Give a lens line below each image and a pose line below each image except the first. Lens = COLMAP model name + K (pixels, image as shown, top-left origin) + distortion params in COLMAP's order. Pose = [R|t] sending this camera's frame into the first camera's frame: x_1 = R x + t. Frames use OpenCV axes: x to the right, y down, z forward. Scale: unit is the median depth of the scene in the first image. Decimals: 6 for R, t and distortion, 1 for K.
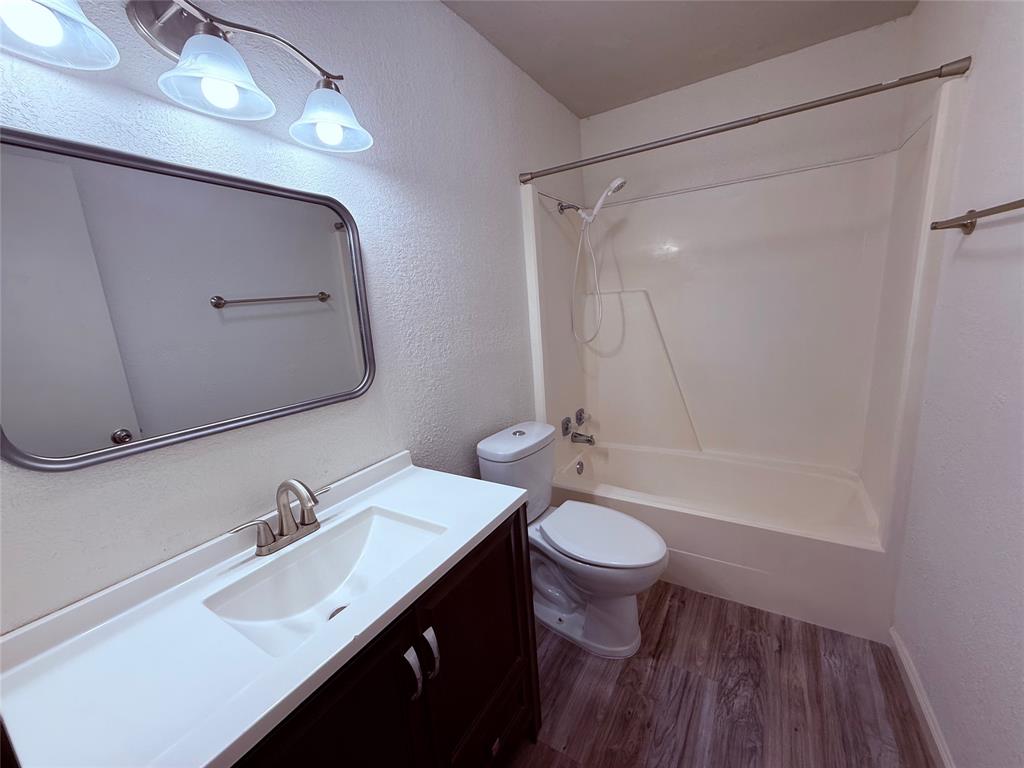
lens RADIAL K [[409.9, 0, 509.1], [0, 409.9, 385.9], [0, 0, 1]] dist [0.011108, -0.000659]
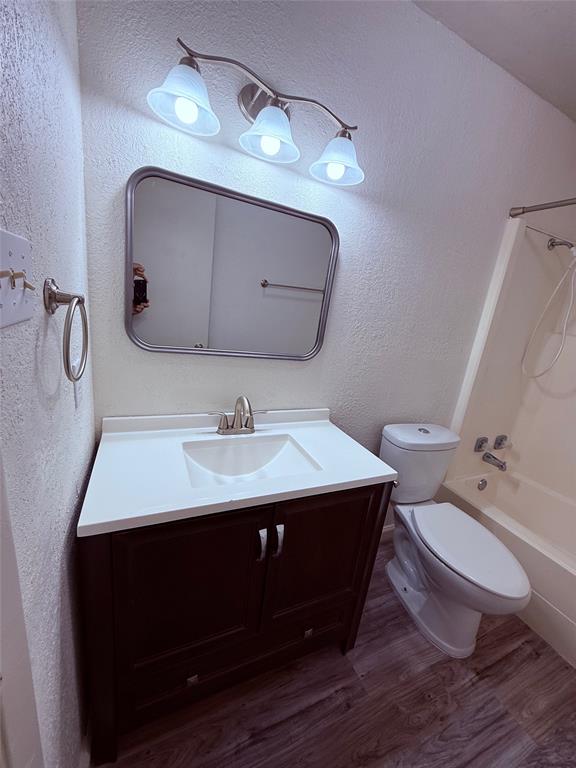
lens RADIAL K [[307.4, 0, 289.3], [0, 307.4, 383.6], [0, 0, 1]] dist [0.011108, -0.000659]
pose [[0.819044, 0.313849, -0.480277, 0.114650], [-0.292378, 0.948583, 0.121267, -0.010229], [0.493642, 0.041099, 0.868693, 0.035119]]
